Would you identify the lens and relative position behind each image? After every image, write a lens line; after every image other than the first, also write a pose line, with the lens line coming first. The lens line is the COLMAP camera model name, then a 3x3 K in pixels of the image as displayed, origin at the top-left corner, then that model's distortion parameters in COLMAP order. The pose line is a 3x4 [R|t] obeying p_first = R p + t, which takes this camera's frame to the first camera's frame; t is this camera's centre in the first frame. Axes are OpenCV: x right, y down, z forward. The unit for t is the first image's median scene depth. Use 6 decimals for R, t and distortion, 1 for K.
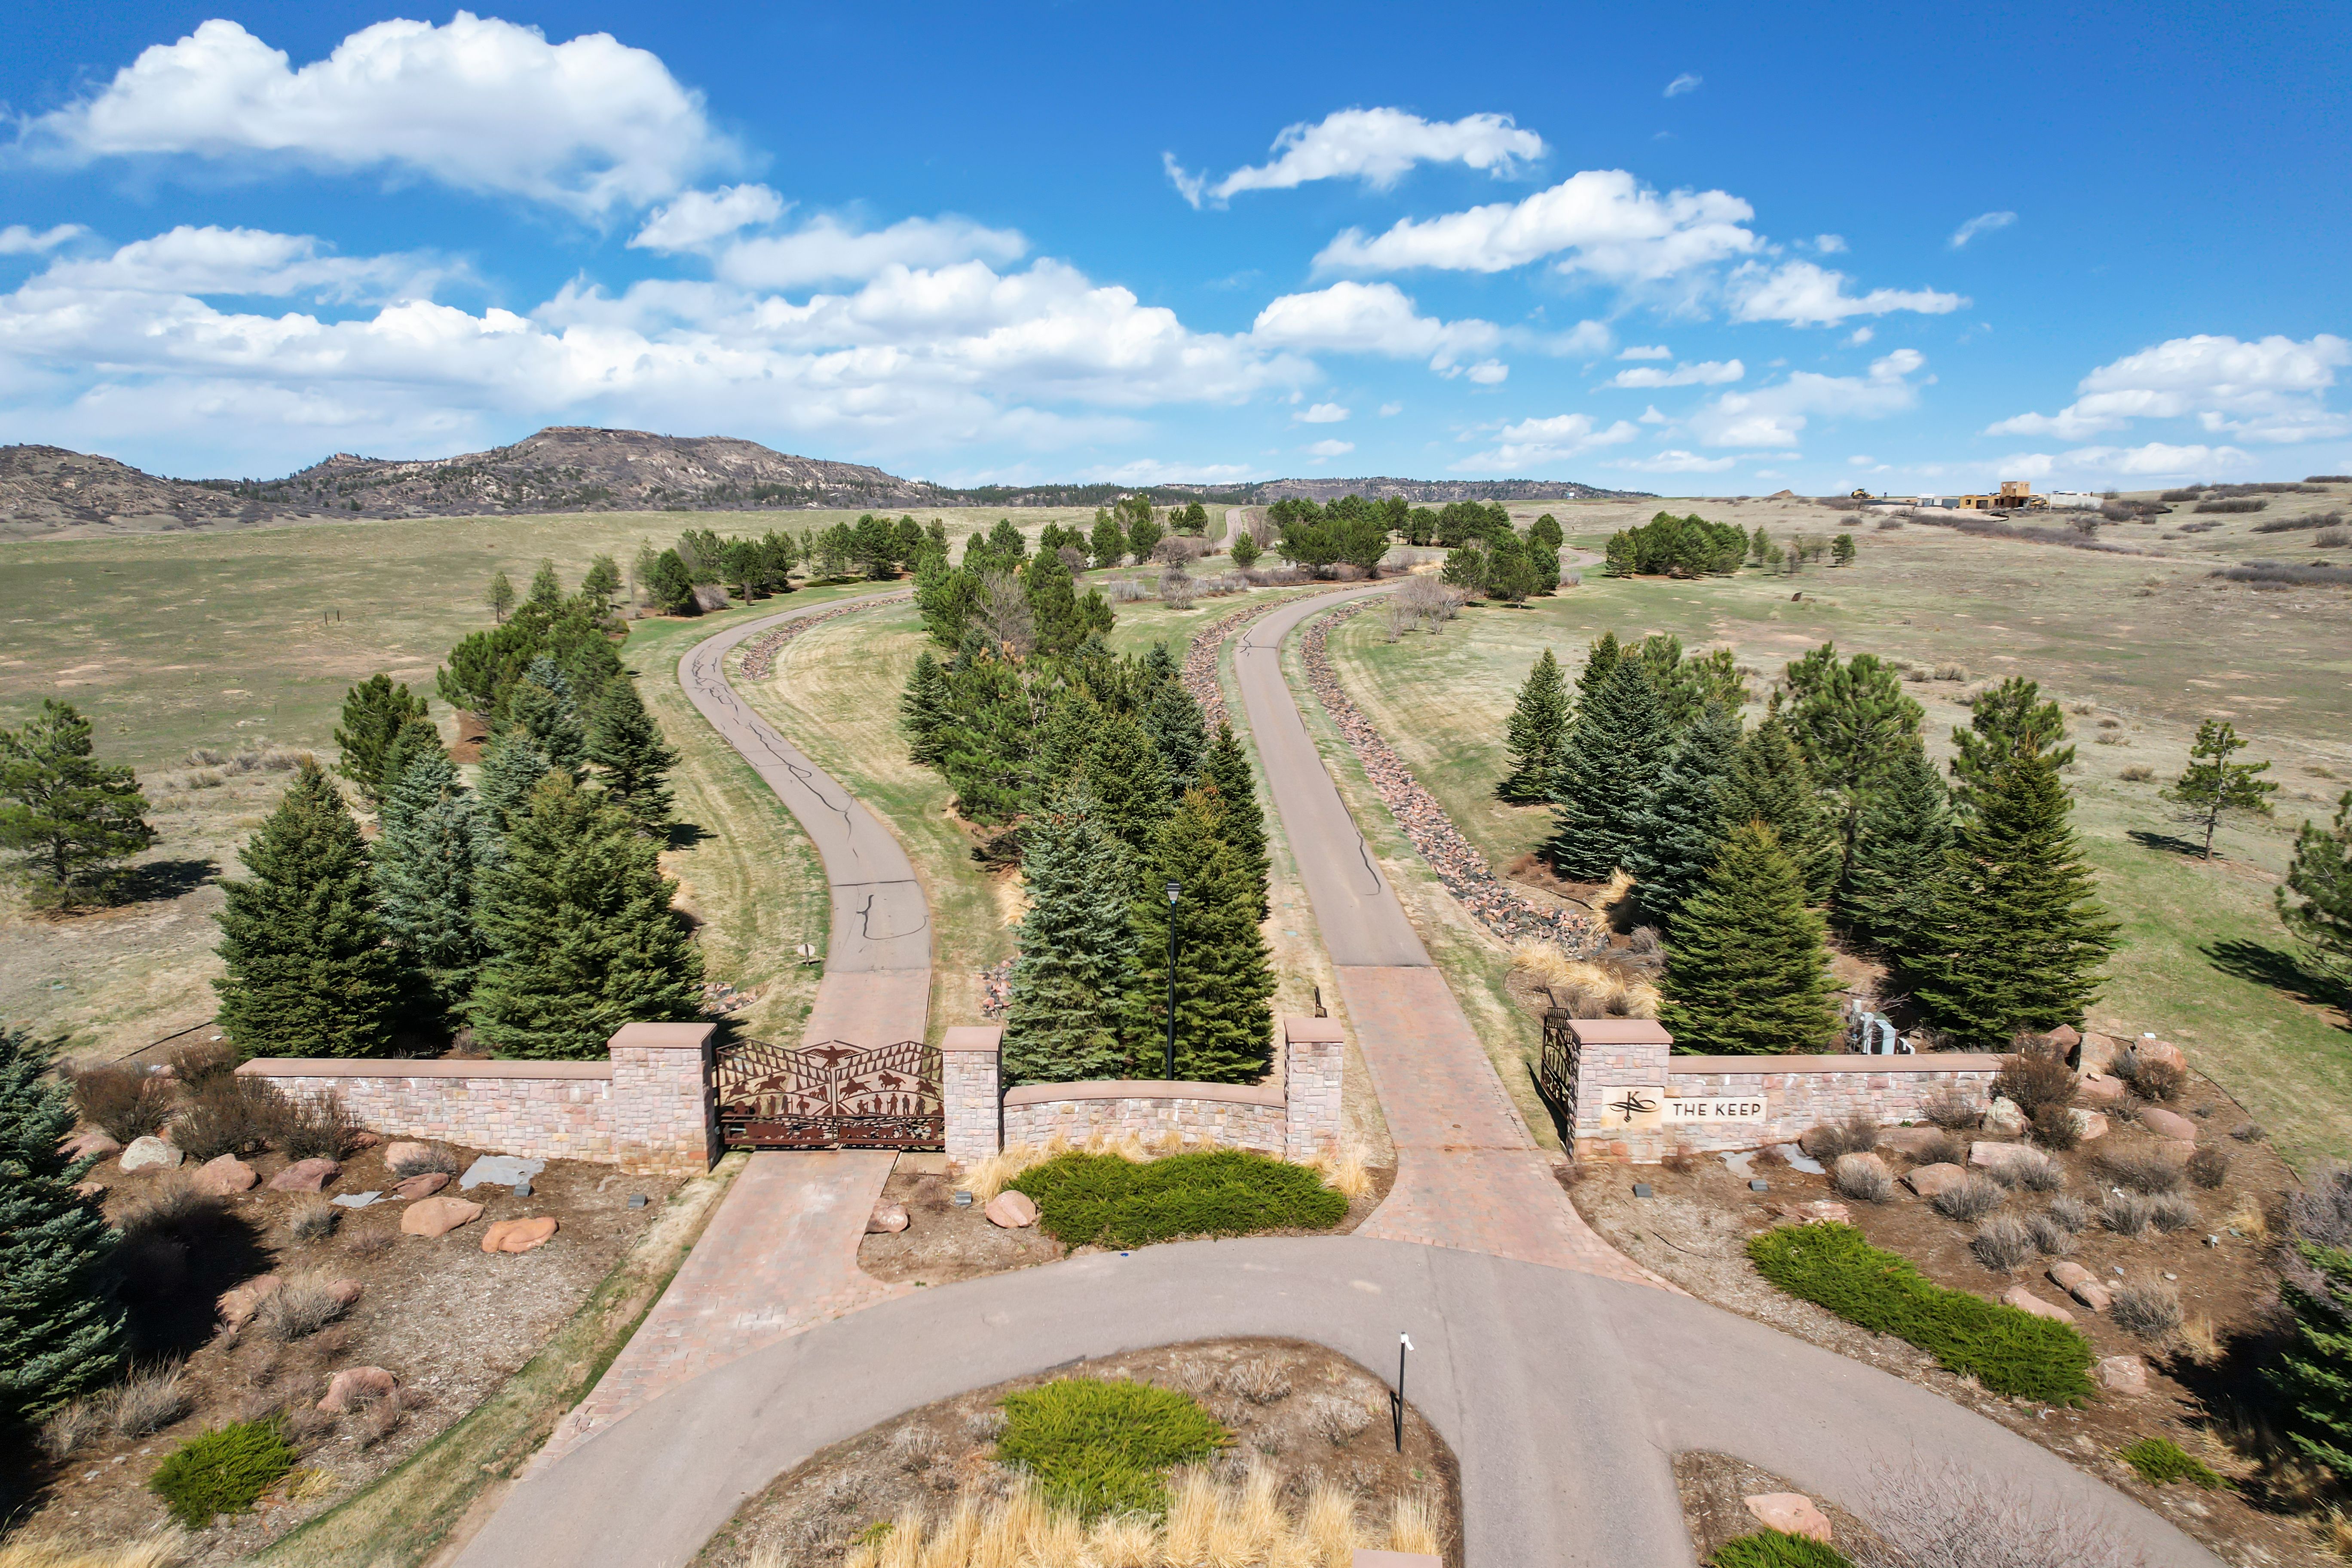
lens RADIAL K [[1516.9, 0, 1185.8], [0, 1516.9, 783.0], [0, 0, 1]] dist [-0.074188, 0.067245]
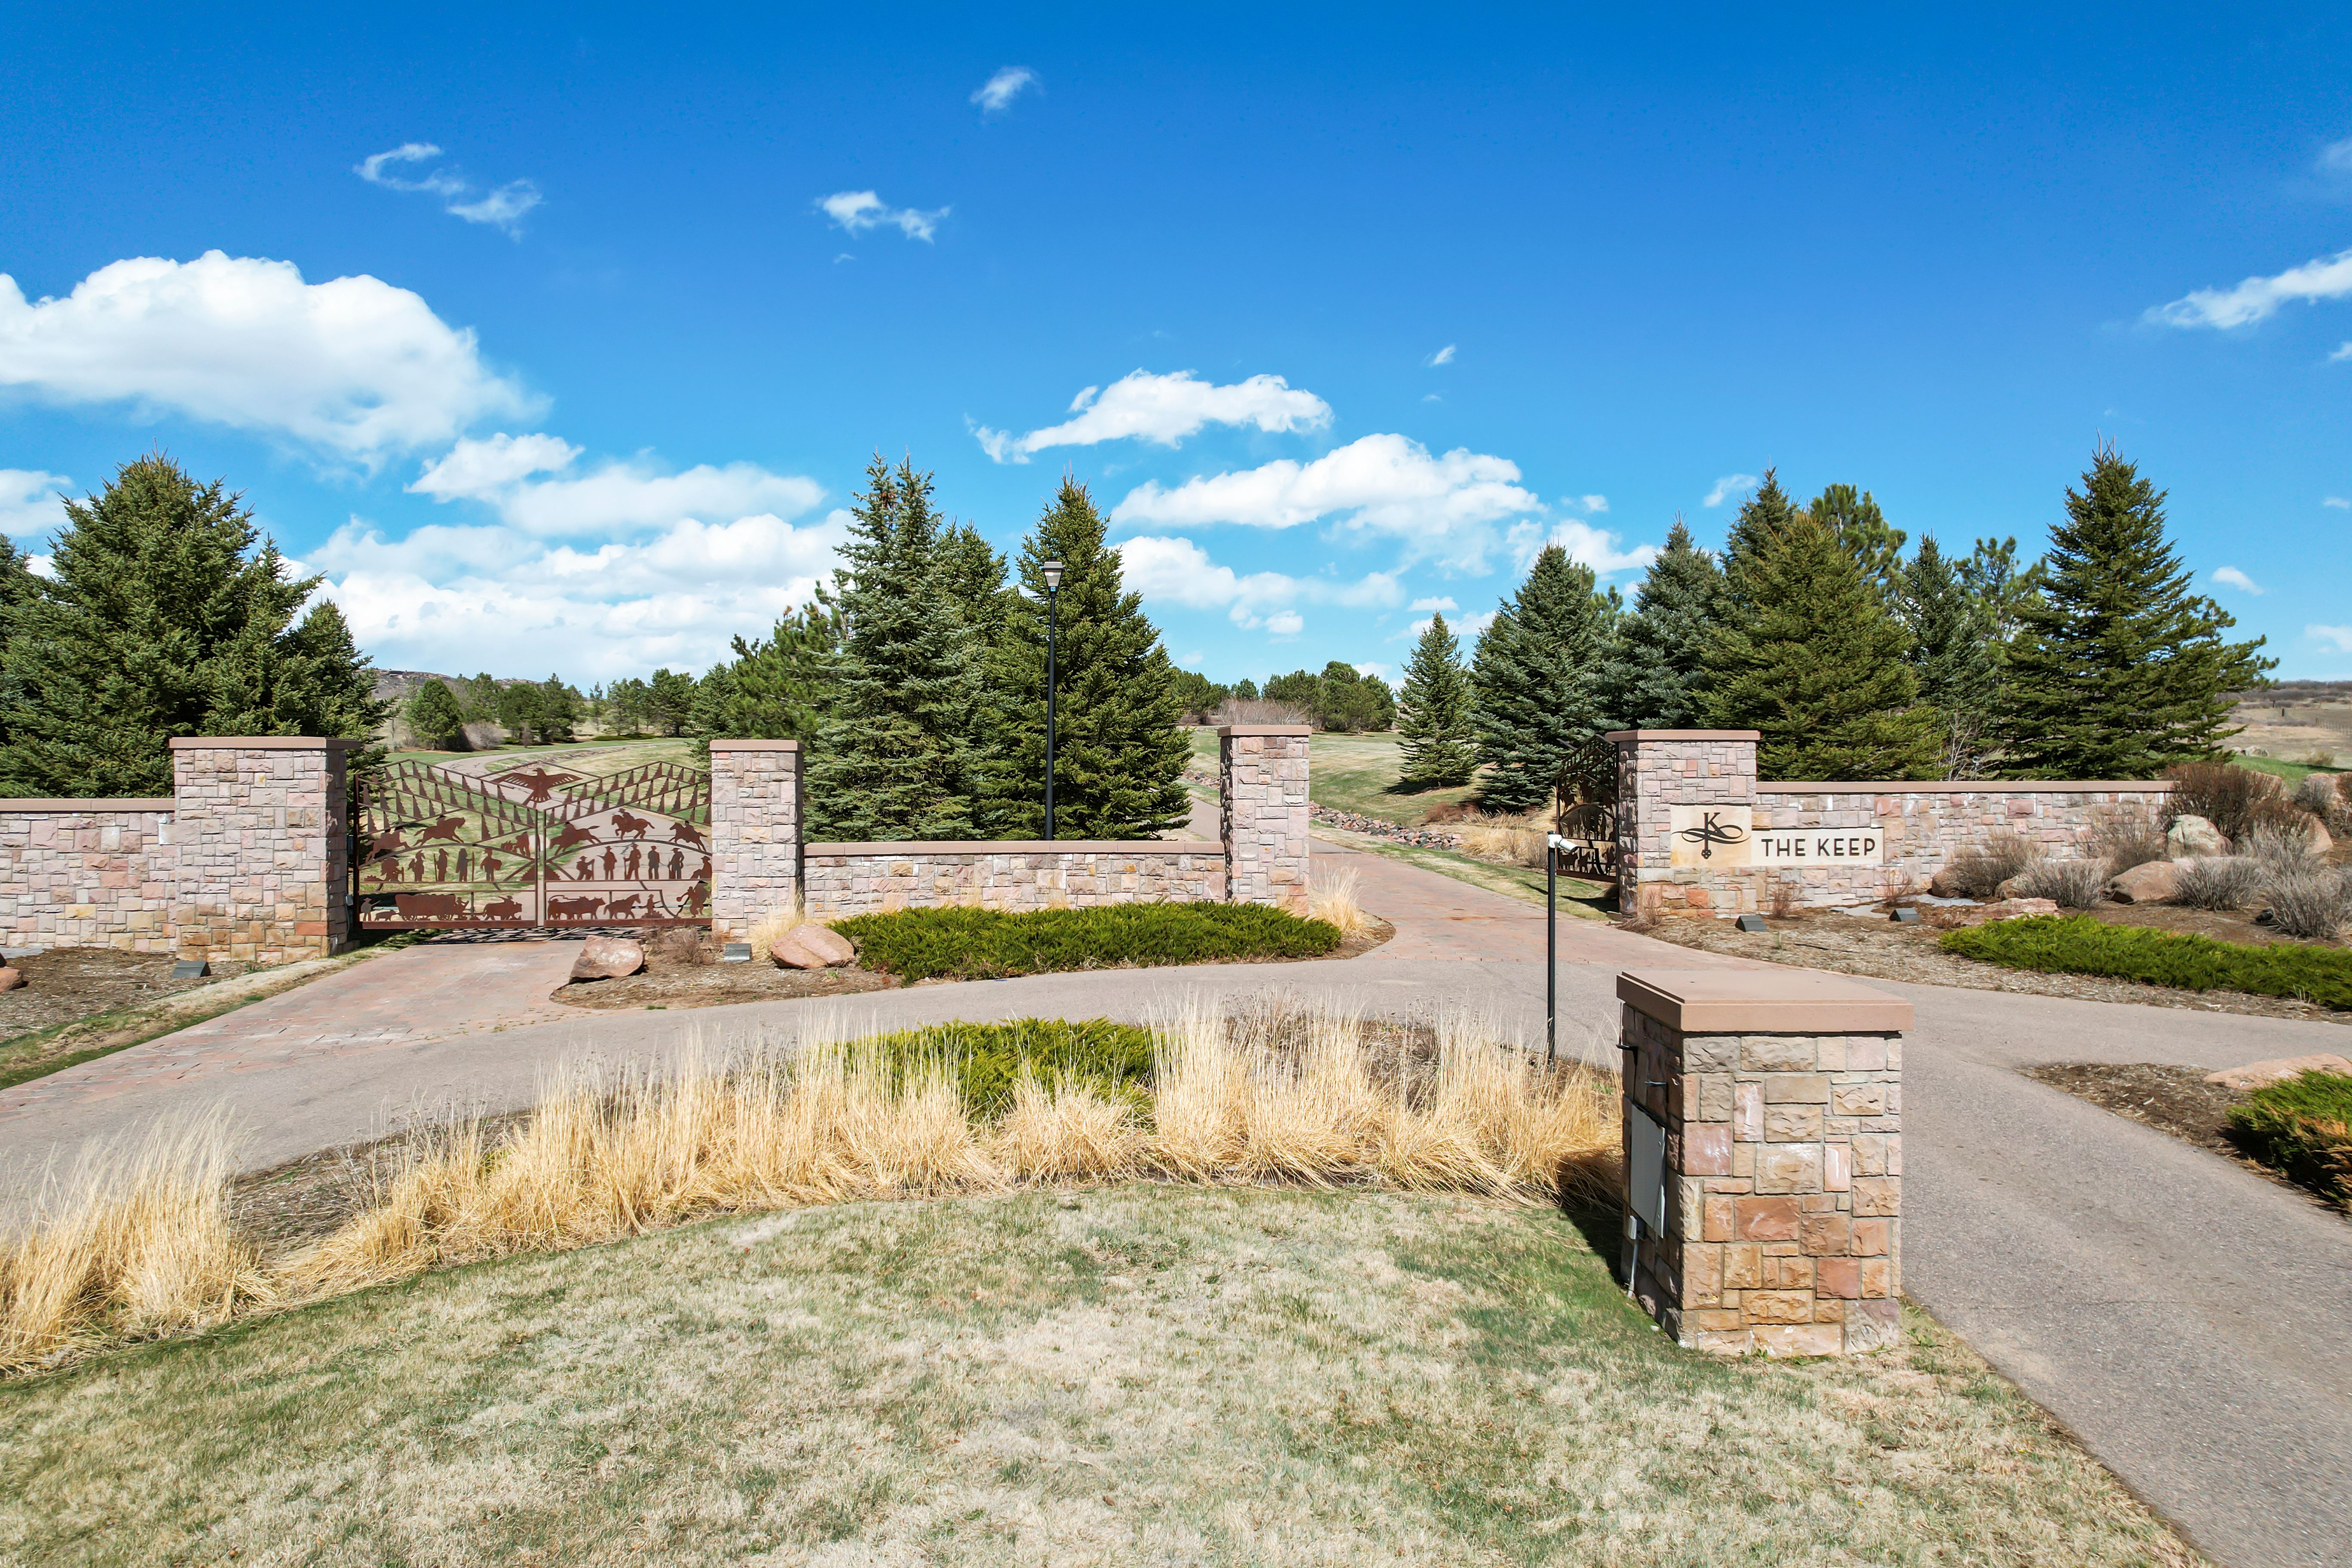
lens RADIAL K [[1555.7, 0, 1174.9], [0, 1555.7, 801.5], [0, 0, 1]] dist [-0.070612, 0.064893]
pose [[0.991707, -0.009845, 0.128141, -0.046601], [0.030666, 0.986389, -0.161542, 0.304547], [-0.124807, 0.164132, 0.978511, 0.311325]]
